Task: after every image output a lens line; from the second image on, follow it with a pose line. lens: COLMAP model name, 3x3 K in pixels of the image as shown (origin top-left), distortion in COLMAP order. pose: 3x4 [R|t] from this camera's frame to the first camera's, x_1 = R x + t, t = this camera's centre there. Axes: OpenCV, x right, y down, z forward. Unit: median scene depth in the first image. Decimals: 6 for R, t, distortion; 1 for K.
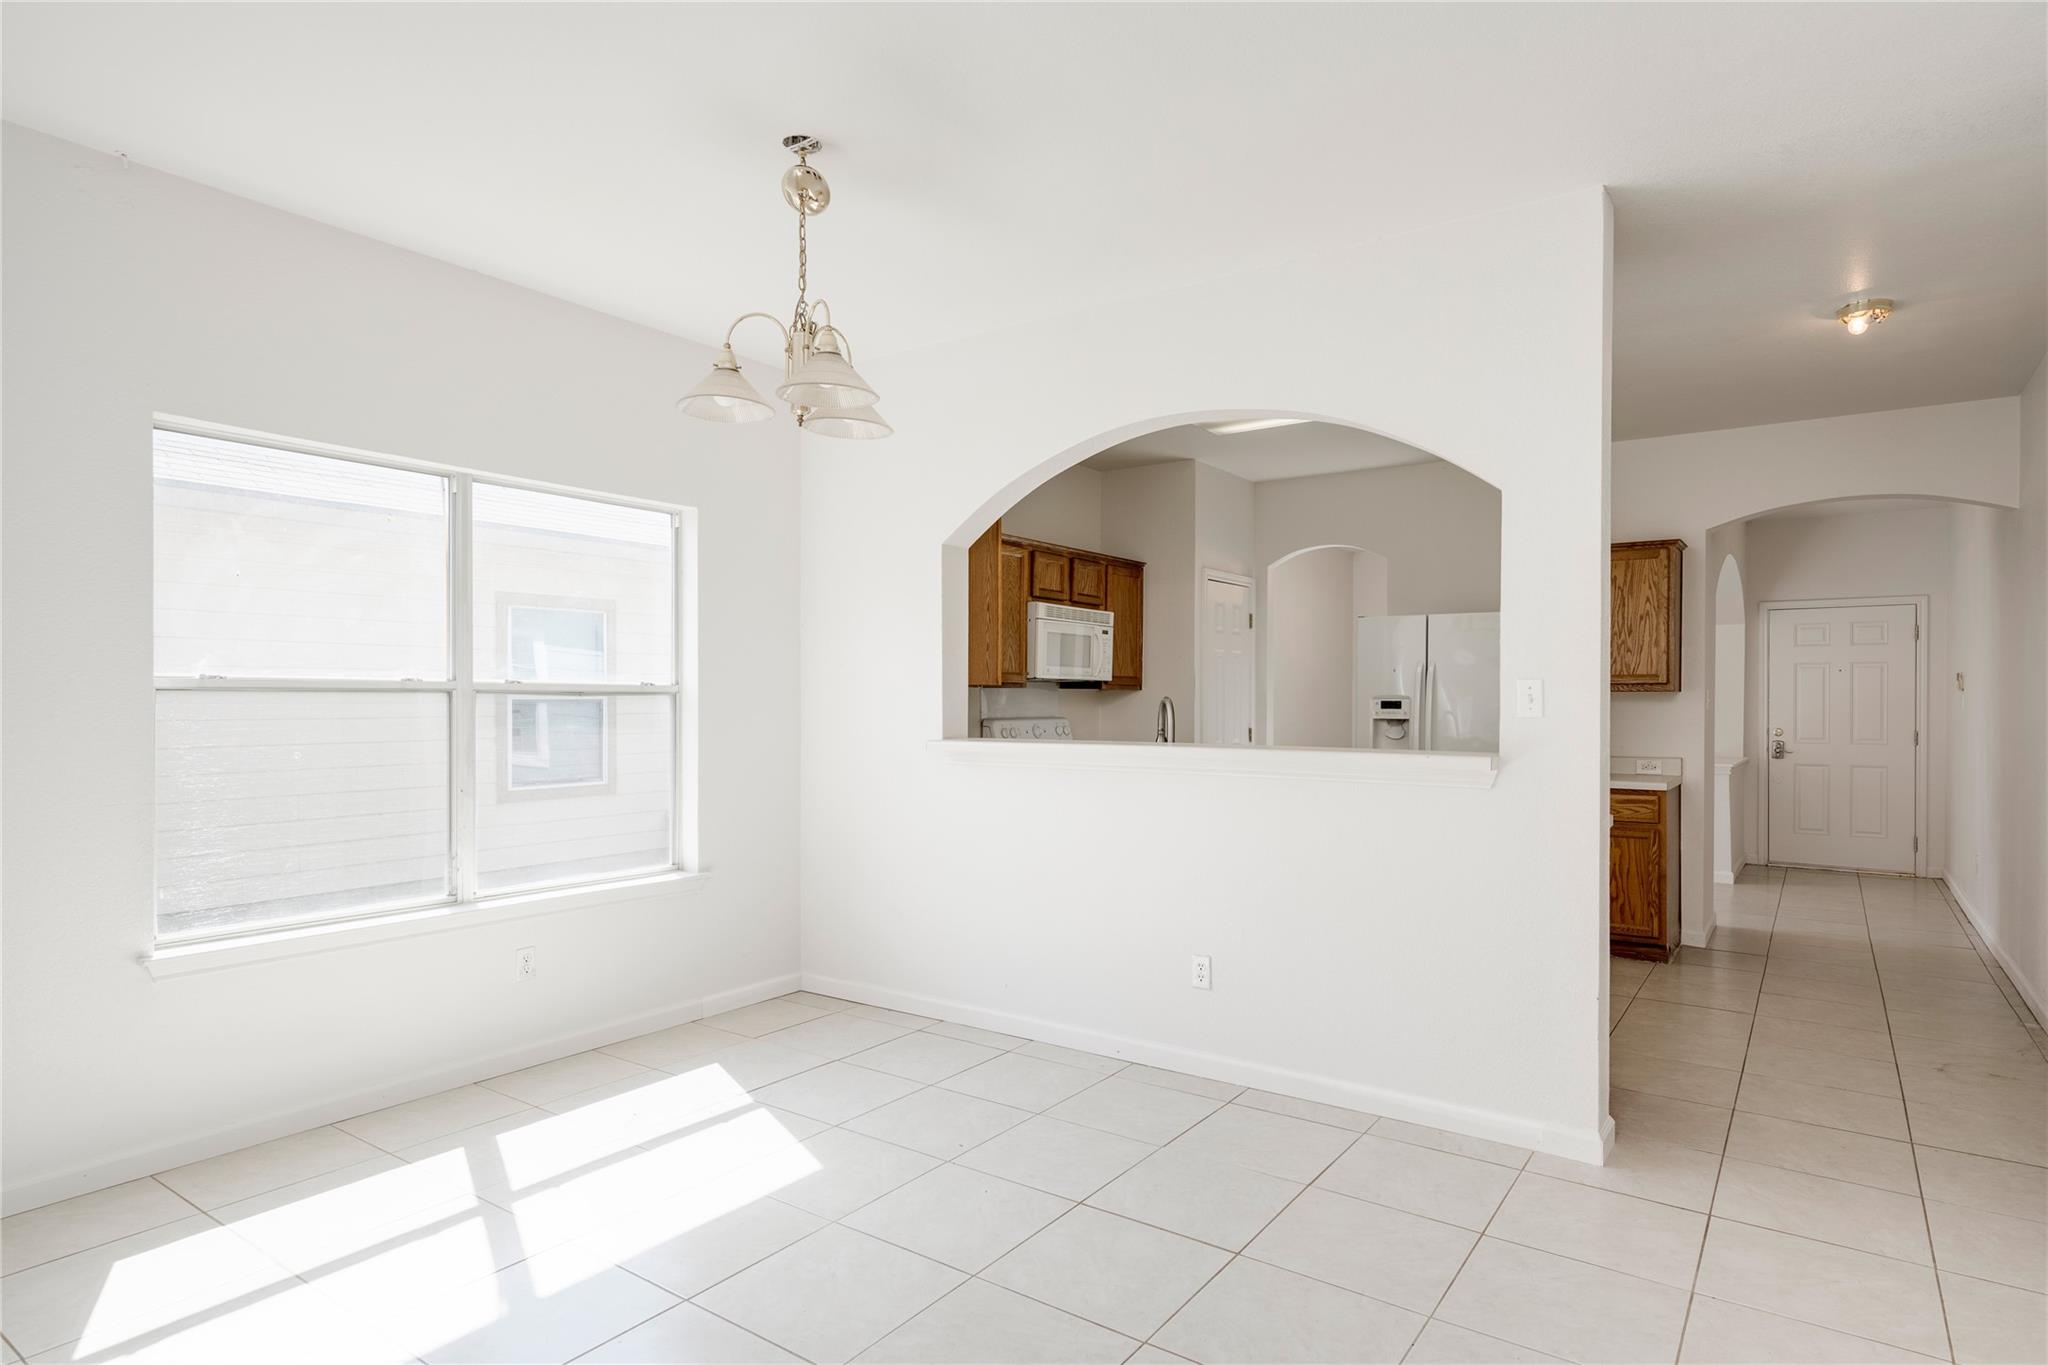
lens RADIAL K [[1104.3, 0, 1029.6], [0, 1104.3, 698.4], [0, 0, 1]] dist [-0.000821, 0.000257]
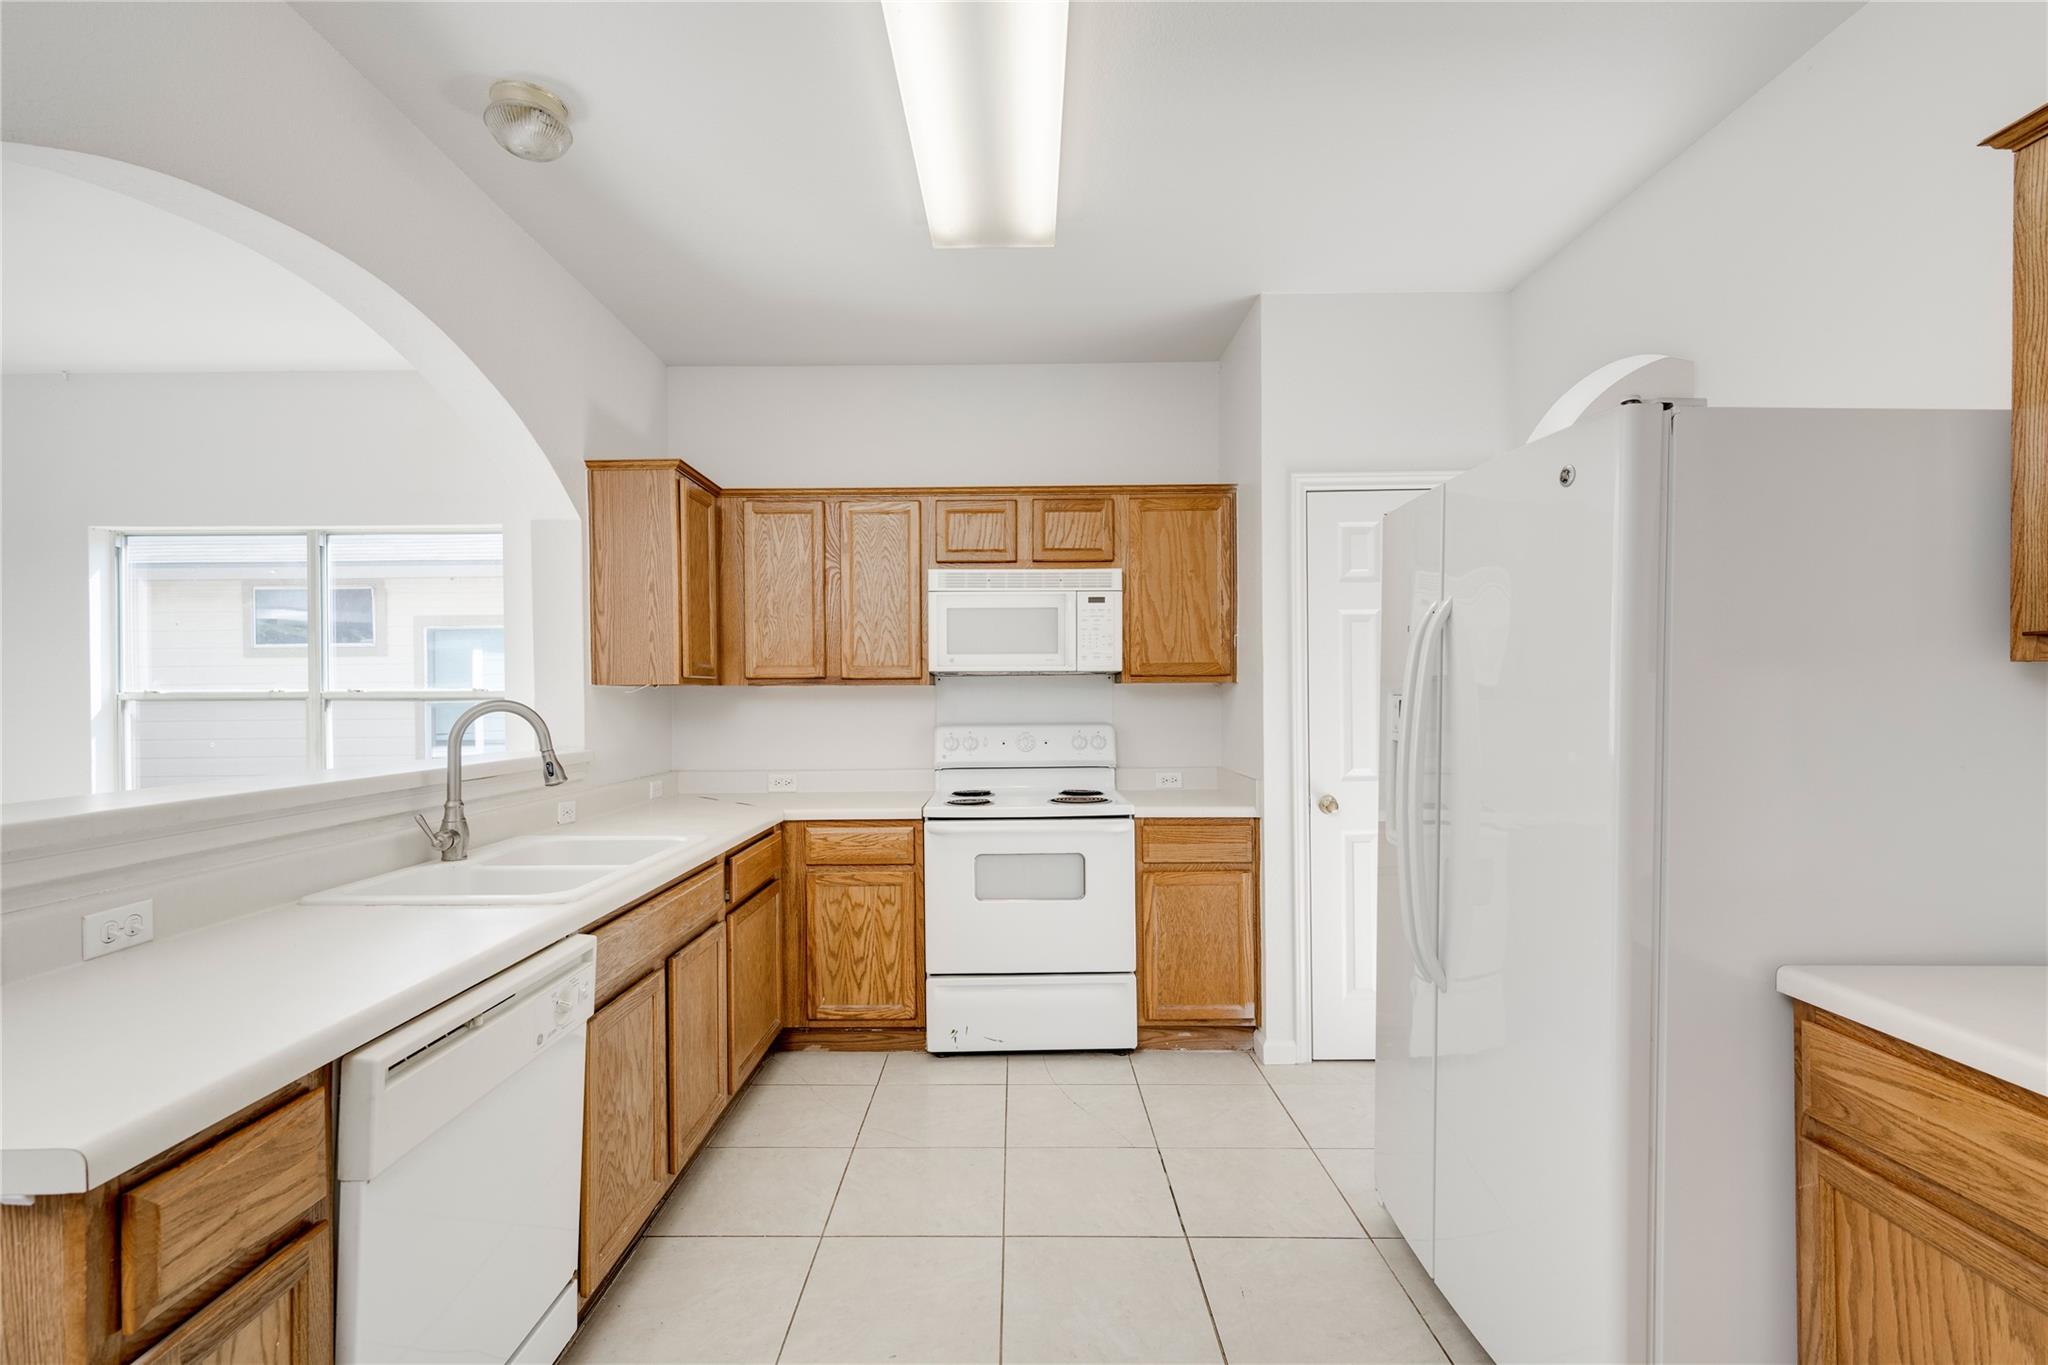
lens RADIAL K [[916.5, 0, 1036.0], [0, 916.5, 698.8], [0, 0, 1]] dist [0.000771, -0.000640]
pose [[0.574789, -0.004928, -0.818287, 0.559011], [0.009878, 0.999951, 0.000917, 0.000113], [0.818242, -0.008610, 0.574810, 0.709720]]
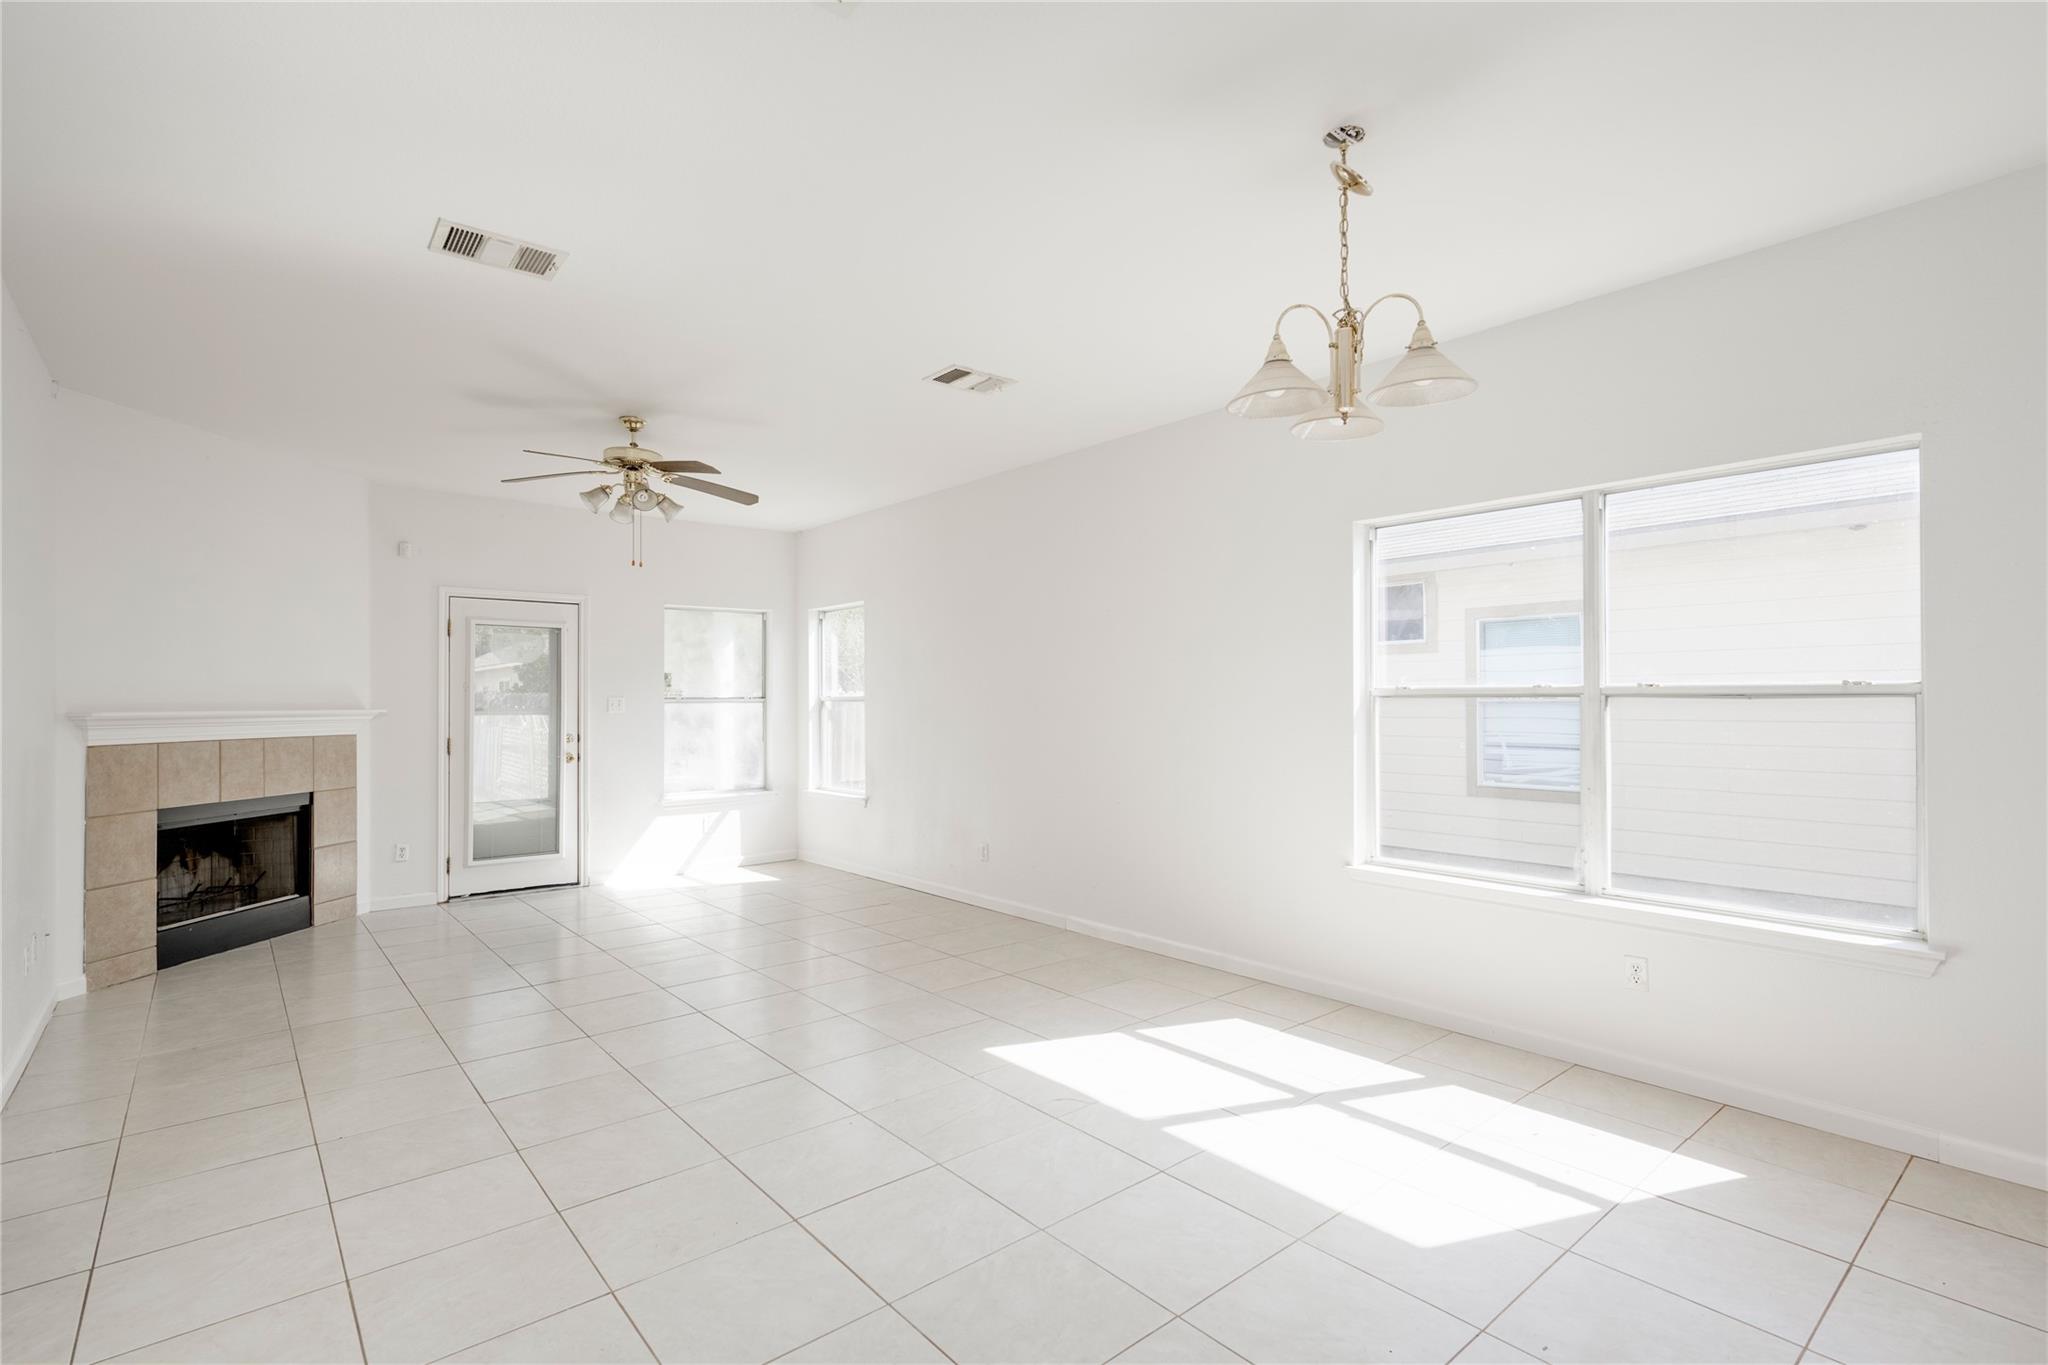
lens RADIAL K [[962.2, 0, 1032.2], [0, 962.2, 687.4], [0, 0, 1]] dist [-0.000977, 0.001407]
pose [[-0.245081, -0.016035, -0.969370, 0.341396], [0.002141, 0.999852, -0.017080, 0.000108], [0.969500, -0.006262, -0.245010, 0.467972]]
